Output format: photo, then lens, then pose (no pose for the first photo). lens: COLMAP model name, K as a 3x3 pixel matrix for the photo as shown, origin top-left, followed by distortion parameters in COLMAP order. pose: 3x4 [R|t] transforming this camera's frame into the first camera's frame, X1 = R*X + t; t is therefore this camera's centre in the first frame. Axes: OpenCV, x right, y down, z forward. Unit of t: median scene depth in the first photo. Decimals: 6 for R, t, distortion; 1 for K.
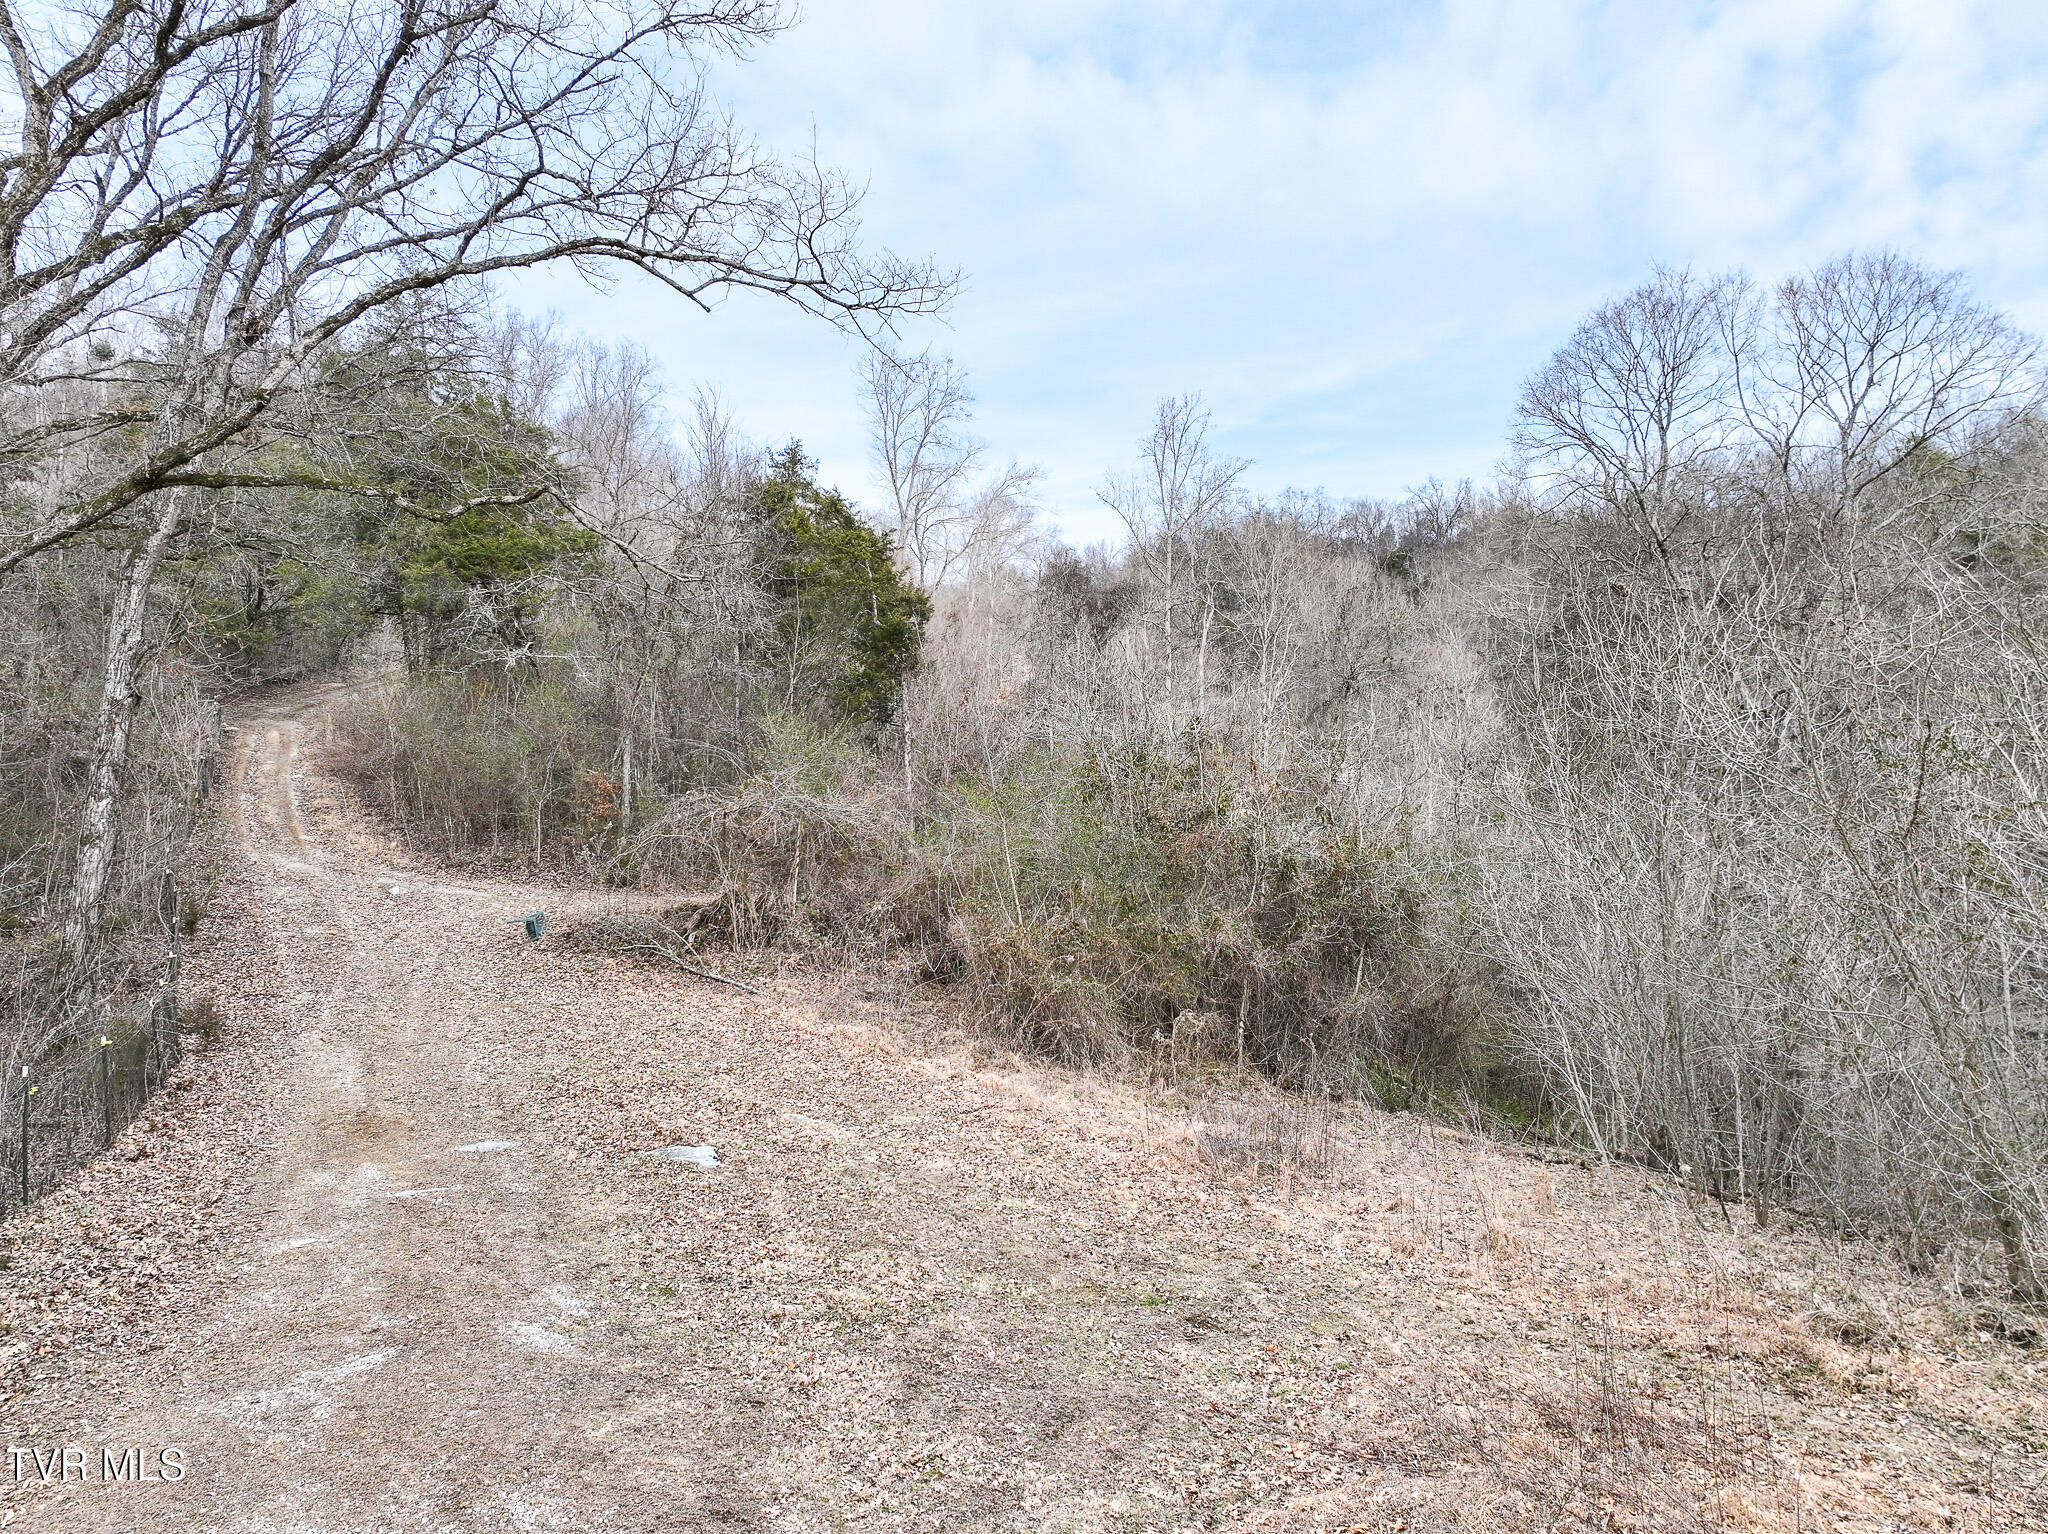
lens RADIAL K [[1424.3, 0, 1024.2], [0, 1424.3, 763.8], [0, 0, 1]] dist [-0.002955, 0.001752]
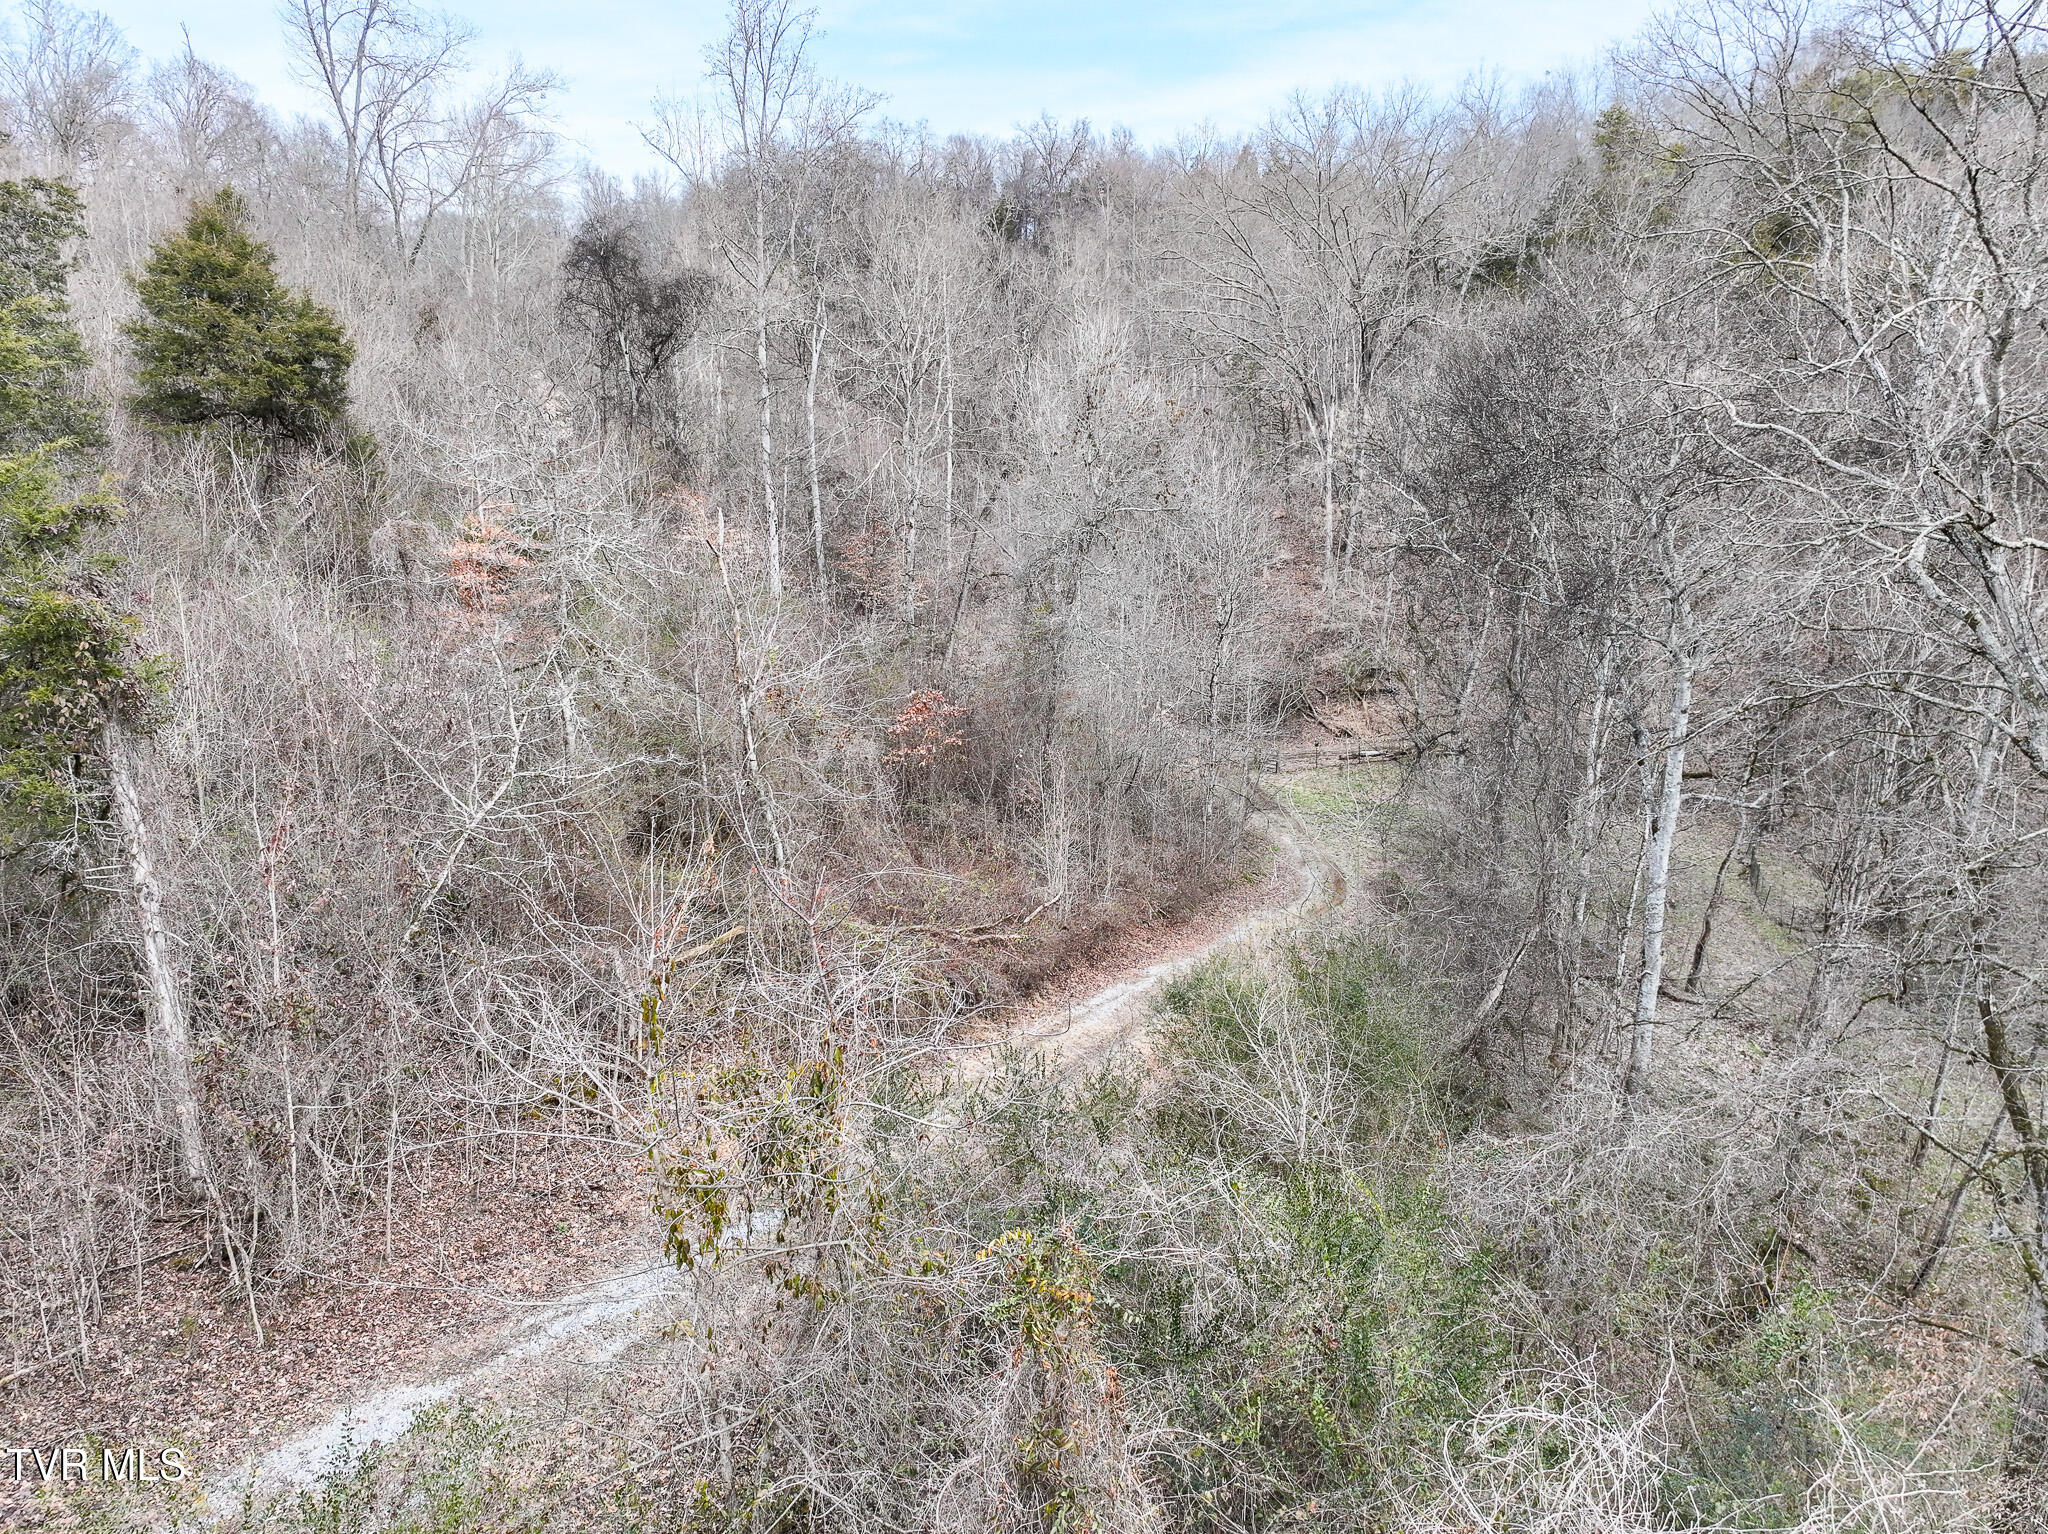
lens RADIAL K [[1424.3, 0, 1022.5], [0, 1424.3, 770.9], [0, 0, 1]] dist [-0.002955, 0.001752]
pose [[0.957626, -0.062062, 0.281249, 0.017301], [-0.009174, 0.969439, 0.245159, -0.070455], [-0.287869, -0.237351, 0.927791, 0.291170]]
